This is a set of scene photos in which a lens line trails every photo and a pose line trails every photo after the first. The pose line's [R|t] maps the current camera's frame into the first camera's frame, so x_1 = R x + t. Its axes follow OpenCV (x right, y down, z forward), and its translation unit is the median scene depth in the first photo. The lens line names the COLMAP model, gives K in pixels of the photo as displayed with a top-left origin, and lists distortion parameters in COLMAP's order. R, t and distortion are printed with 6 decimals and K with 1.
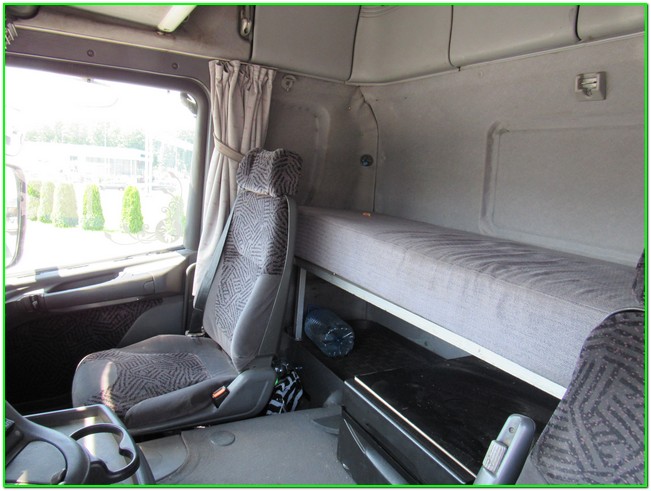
lens RADIAL K [[457.9, 0, 325.5], [0, 457.9, 245.5], [0, 0, 1]] dist [-0.014400, -0.005554]
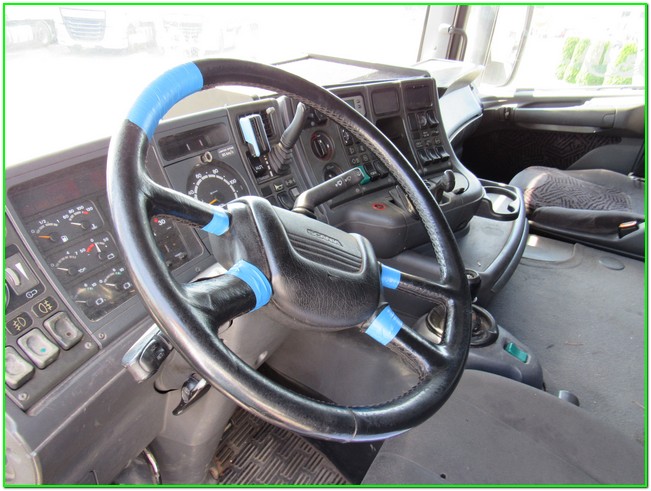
lens RADIAL K [[457.9, 0, 325.5], [0, 457.9, 245.5], [0, 0, 1]] dist [-0.014400, -0.005554]
pose [[0.519064, 0.374977, -0.768092, 0.168152], [-0.141498, 0.923929, 0.355434, 0.083707], [0.842942, -0.075810, 0.532637, -0.077584]]
